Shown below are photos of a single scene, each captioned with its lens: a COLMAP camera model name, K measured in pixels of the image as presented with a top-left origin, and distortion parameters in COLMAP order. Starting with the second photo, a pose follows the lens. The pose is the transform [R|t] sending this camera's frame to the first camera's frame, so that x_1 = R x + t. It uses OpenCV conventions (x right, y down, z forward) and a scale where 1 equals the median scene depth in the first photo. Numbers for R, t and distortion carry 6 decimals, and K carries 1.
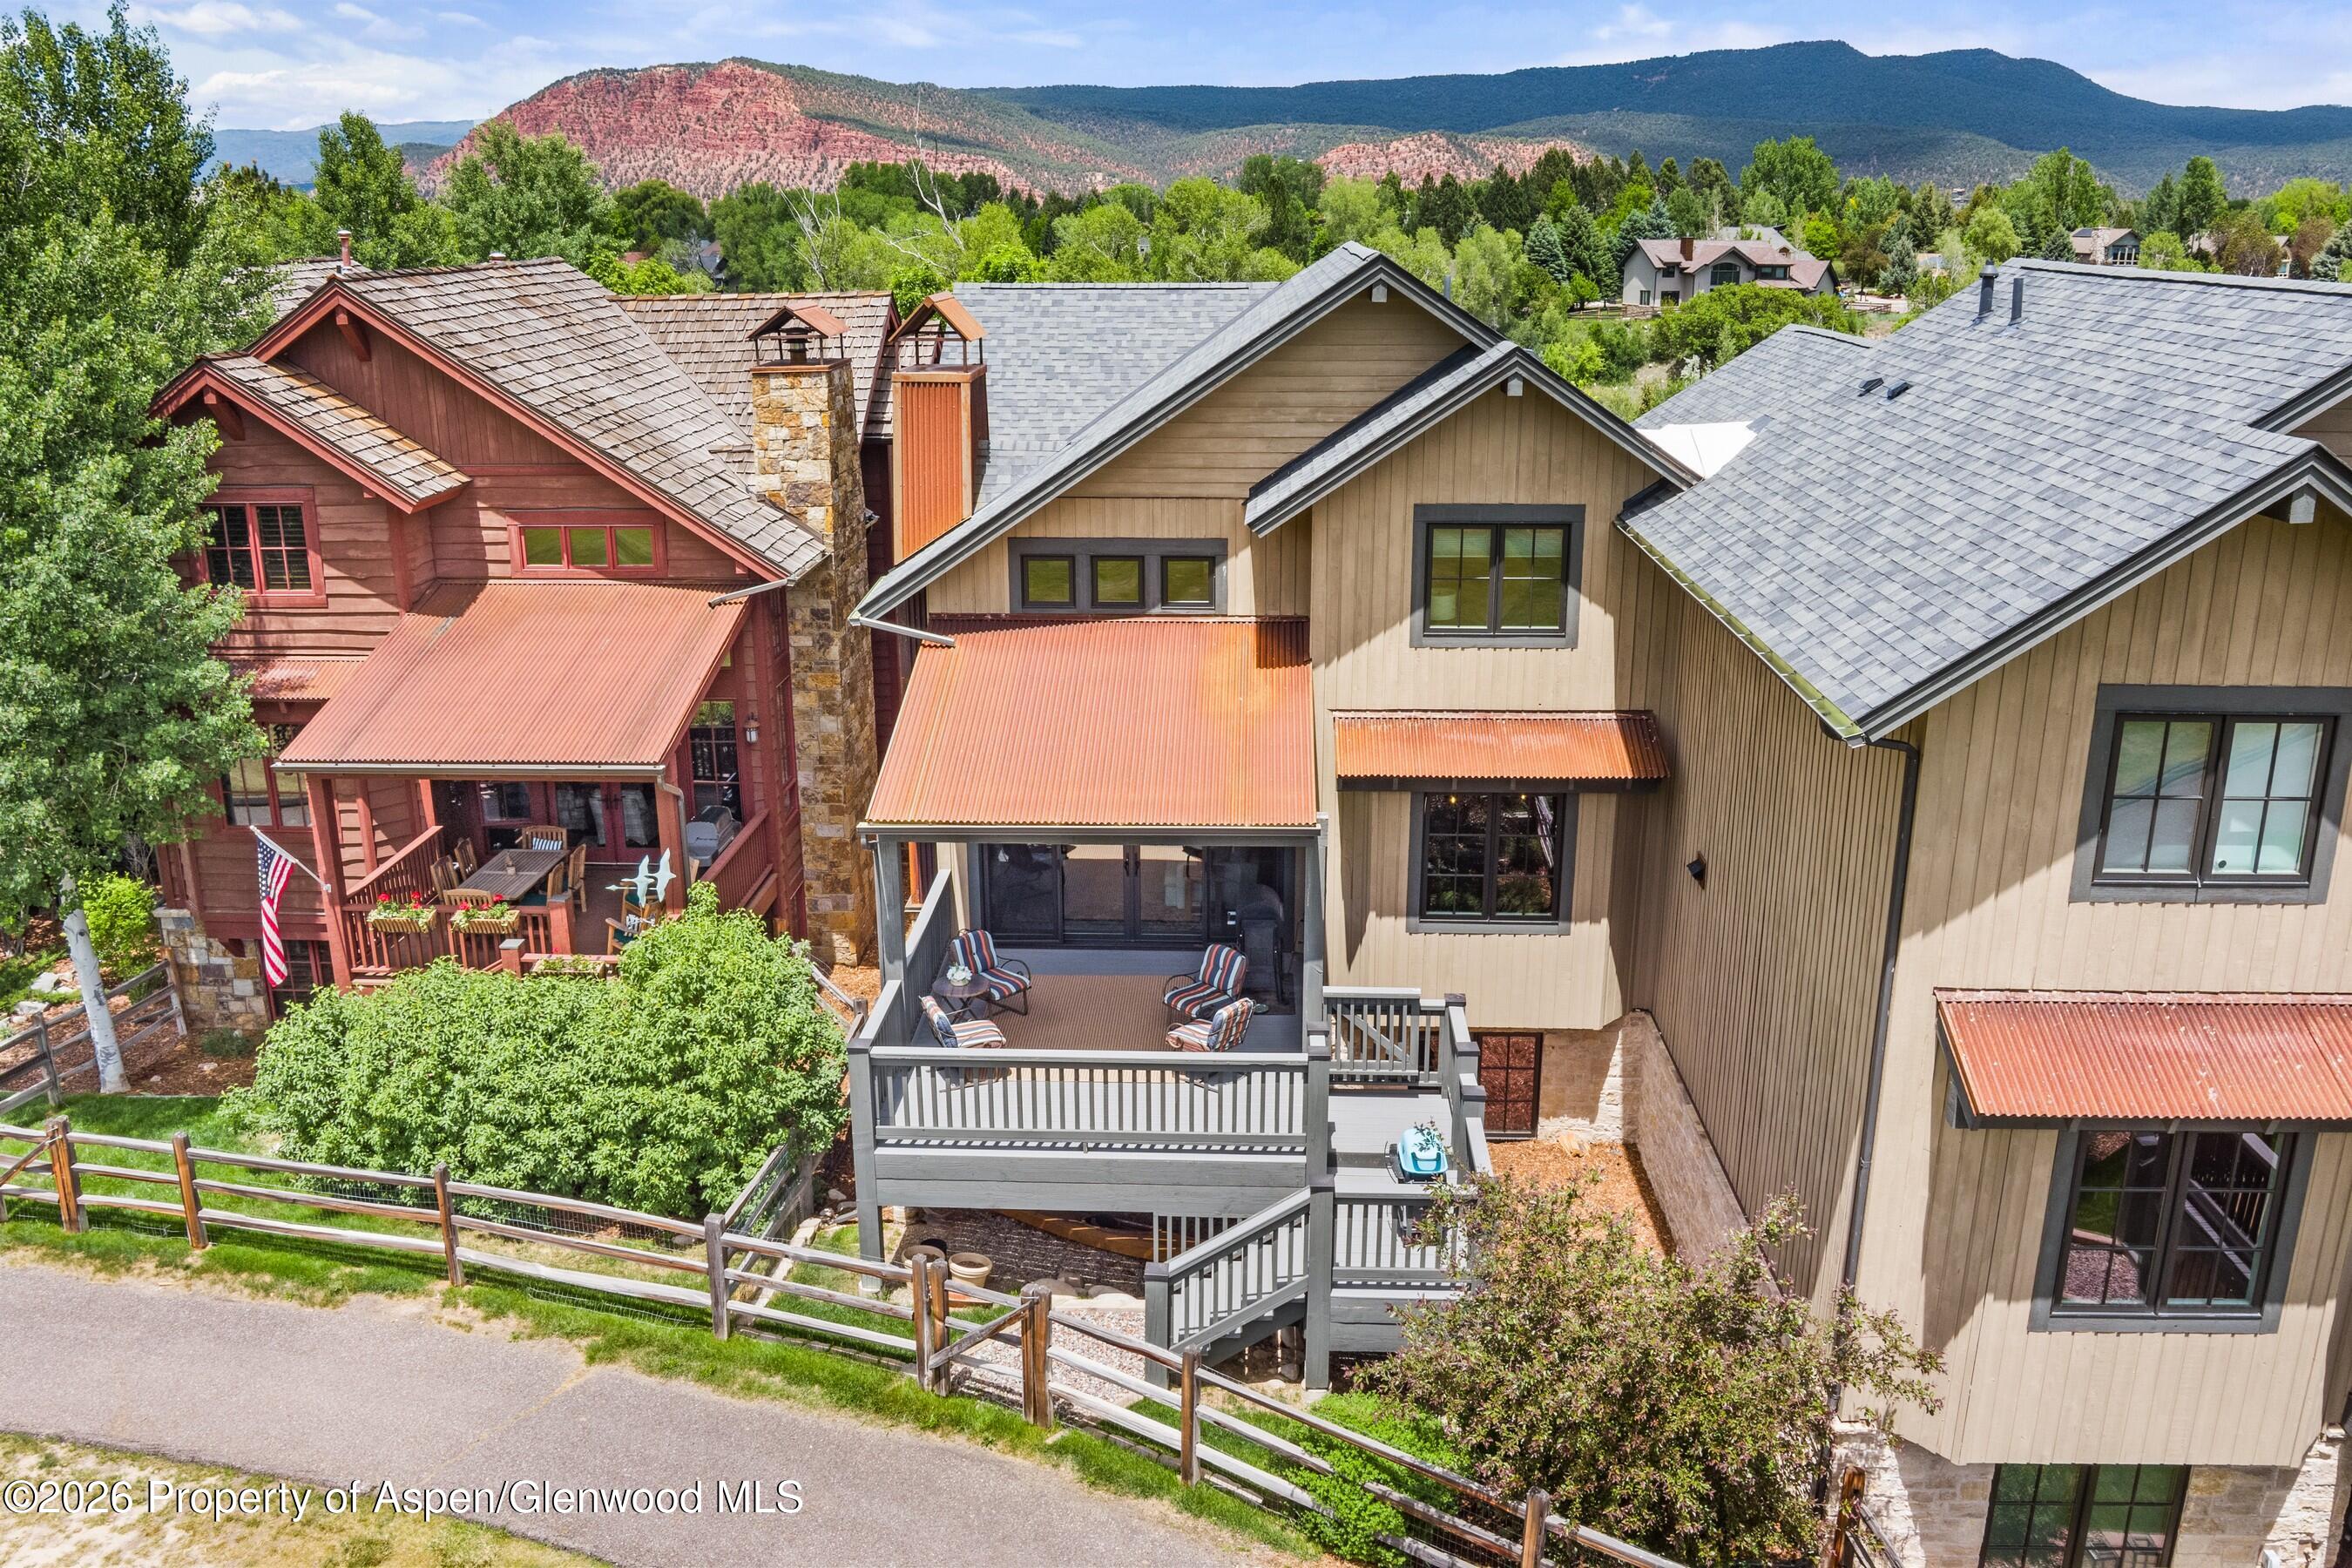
lens RADIAL K [[1900.1, 0, 1176.0], [0, 1900.1, 784.0], [0, 0, 1]] dist [-0.064631, 0.009356]
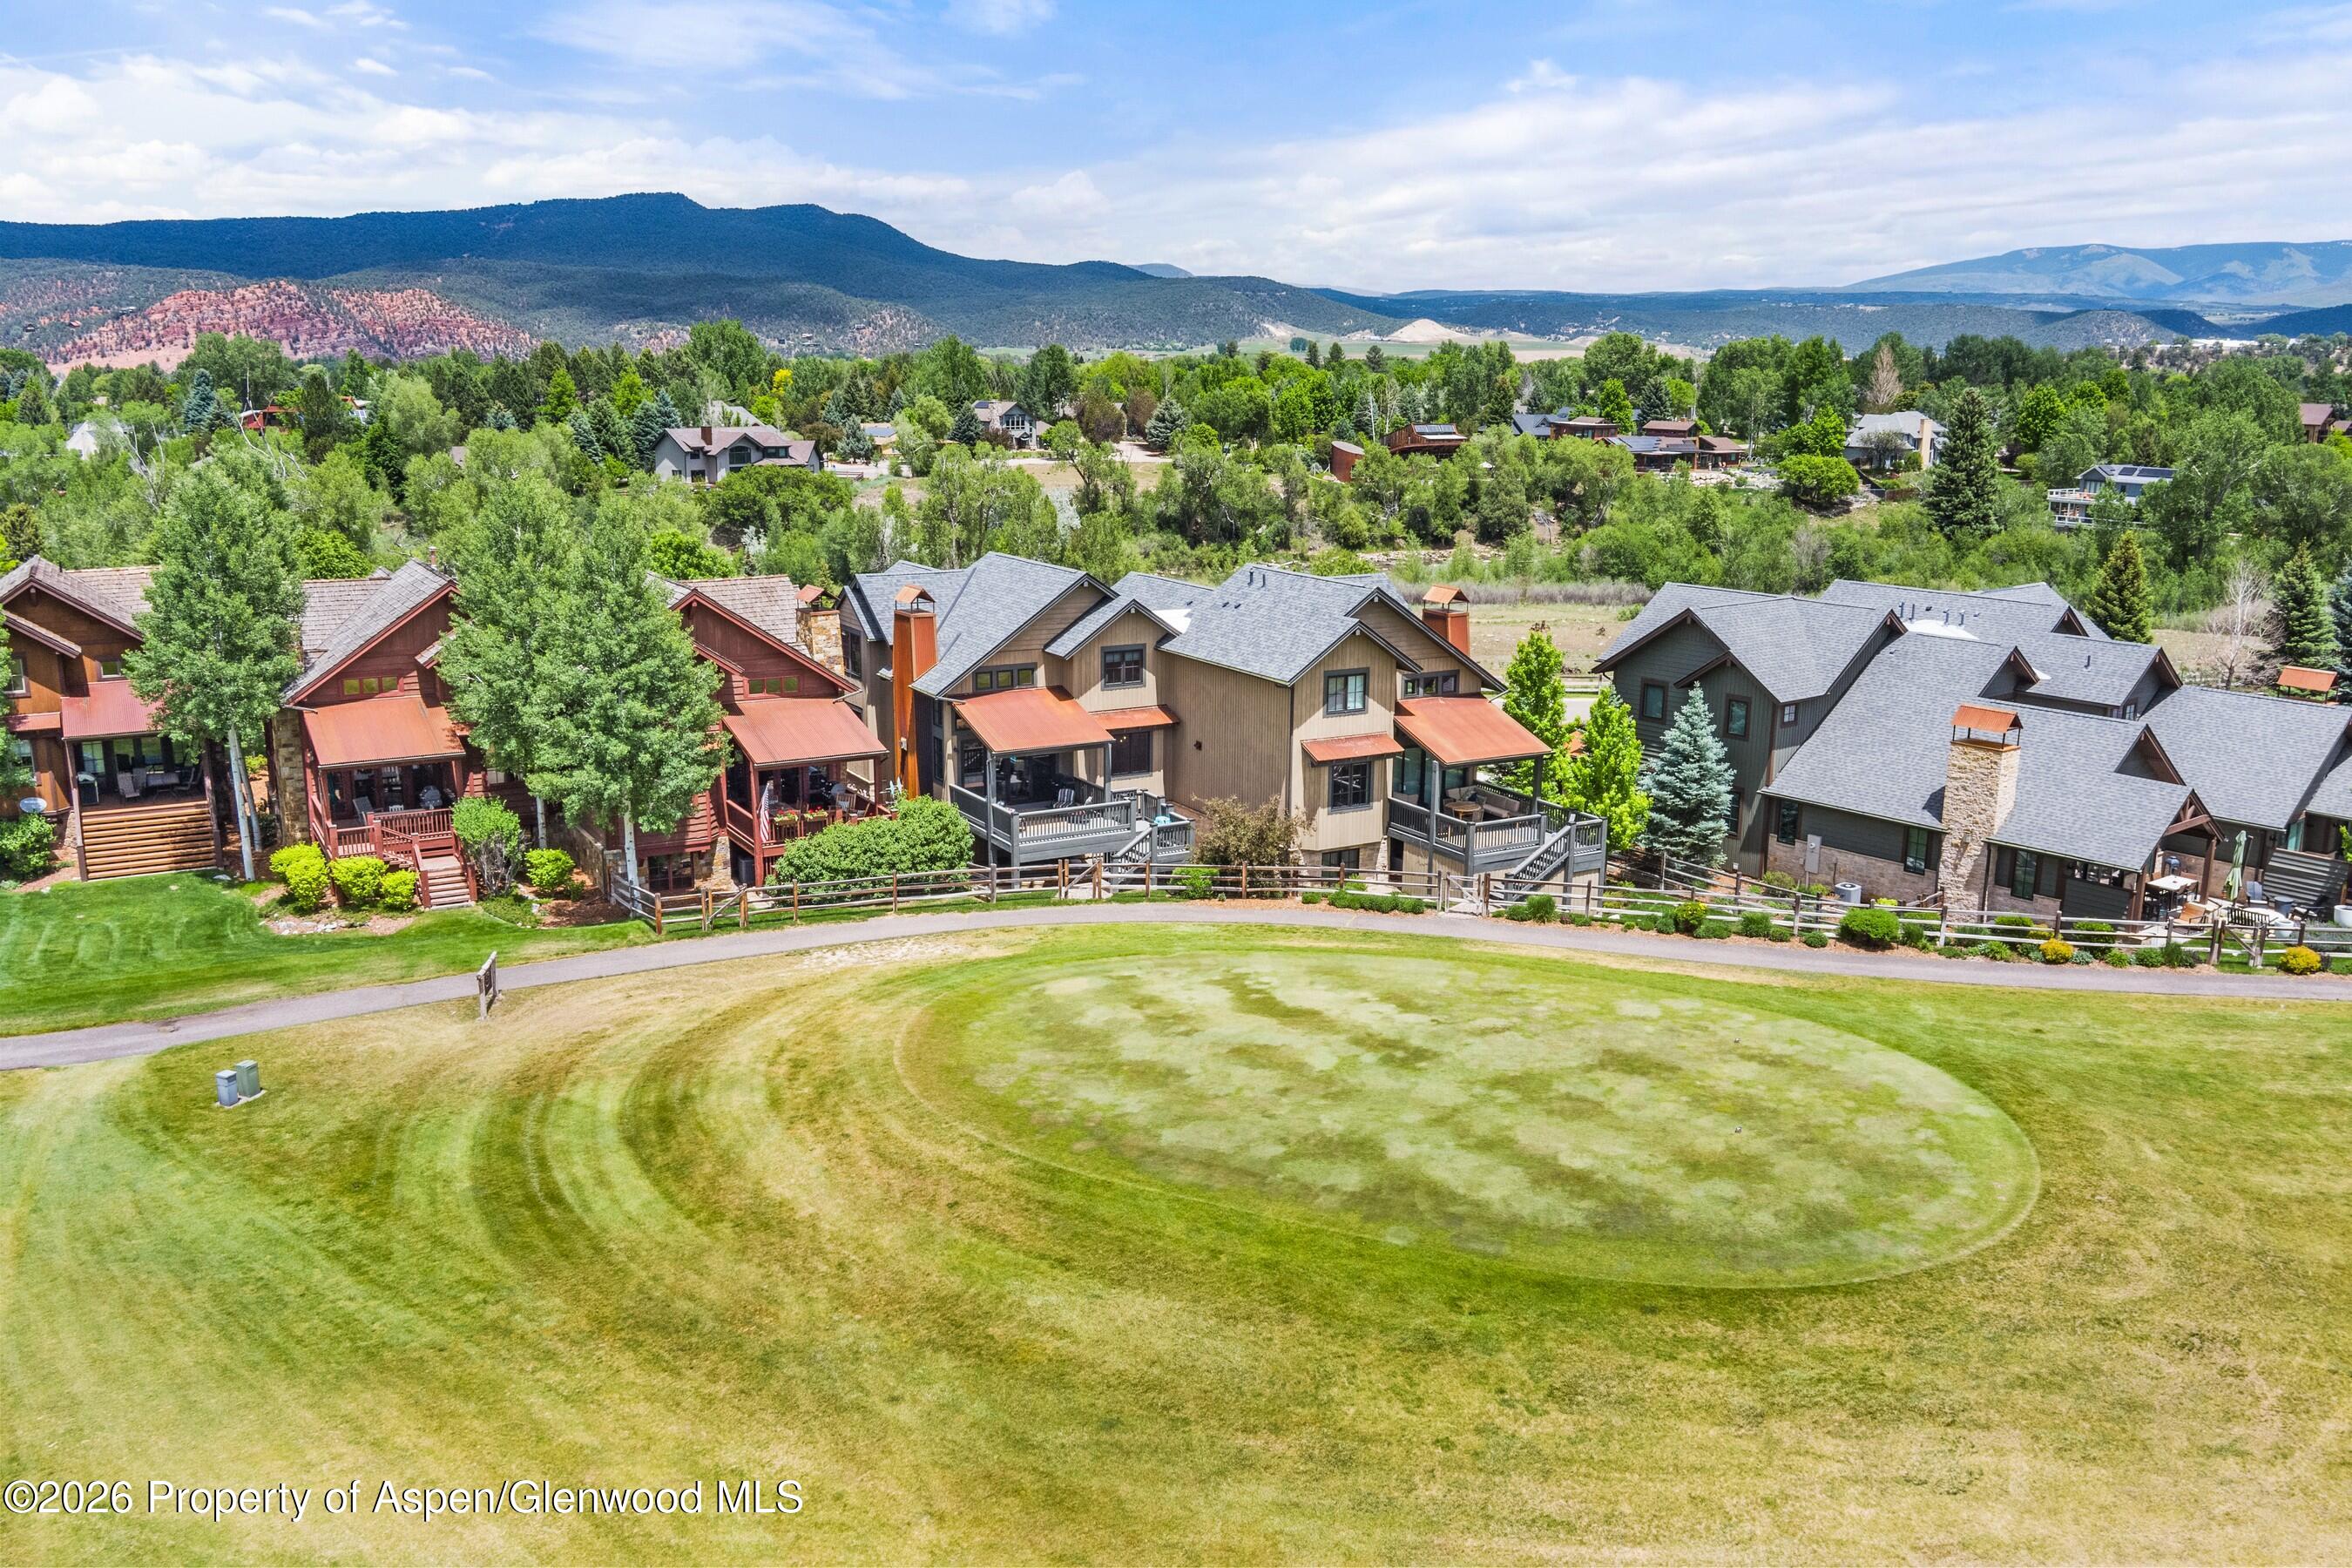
lens RADIAL K [[1913.4, 0, 1176.0], [0, 1913.4, 784.0], [0, 0, 1]] dist [-0.059758, -0.018883]
pose [[0.840376, -0.107900, 0.531155, -1.446775], [0.145558, 0.988913, -0.029408, 0.189429], [-0.522093, 0.102028, 0.846764, -1.719199]]
